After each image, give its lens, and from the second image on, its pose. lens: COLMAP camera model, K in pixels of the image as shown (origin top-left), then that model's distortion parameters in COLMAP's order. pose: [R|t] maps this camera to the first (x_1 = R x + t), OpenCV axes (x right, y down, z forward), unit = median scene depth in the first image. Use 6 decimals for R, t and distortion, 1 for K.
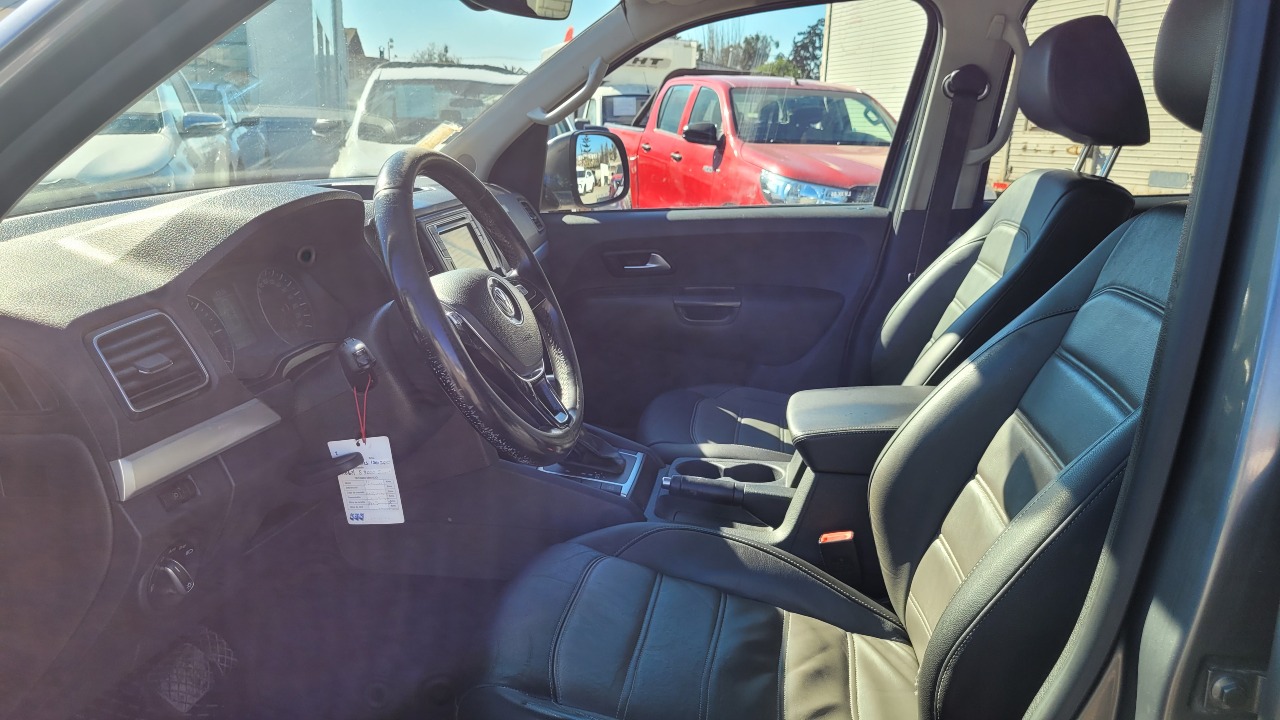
lens RADIAL K [[974.5, 0, 633.1], [0, 974.5, 358.2], [0, 0, 1]] dist [0.033543, -0.003181]
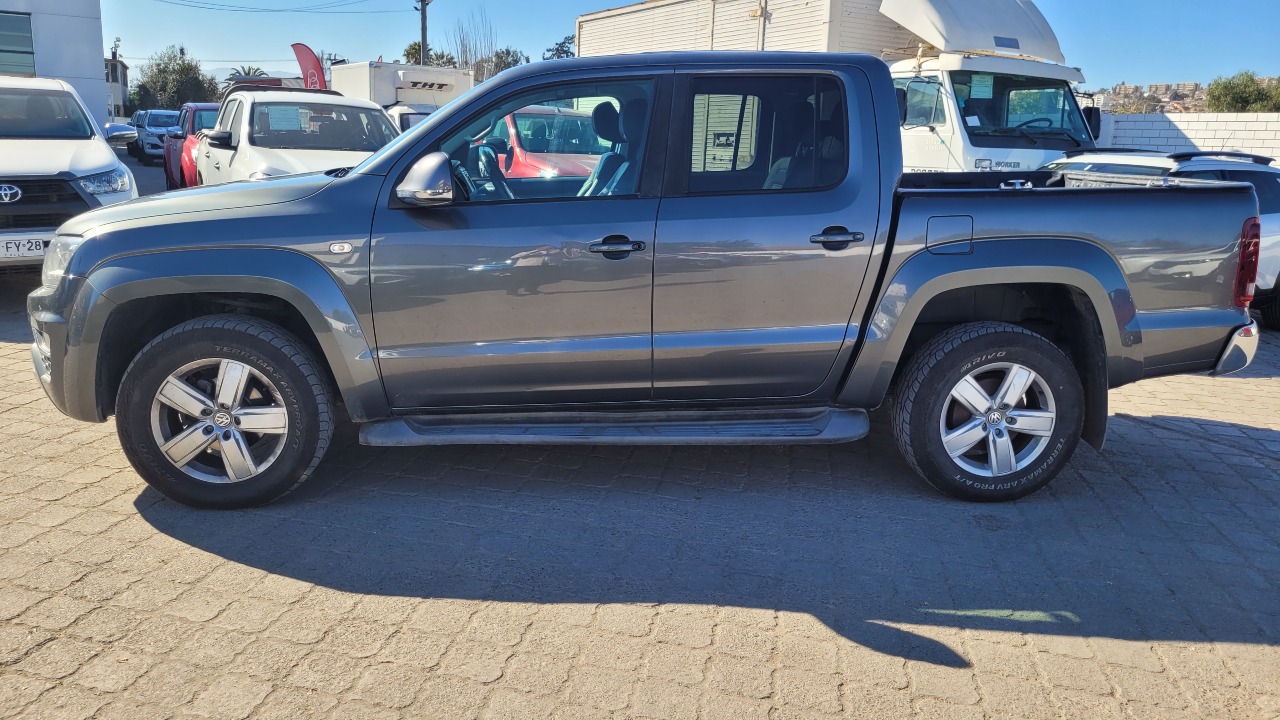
lens RADIAL K [[974.5, 0, 633.1], [0, 974.5, 358.2], [0, 0, 1]] dist [0.033543, -0.003181]
pose [[0.969903, -0.043548, 0.239564, -0.072502], [0.046110, 0.998923, -0.005095, 0.077515], [-0.239085, 0.015988, 0.970867, -0.343220]]
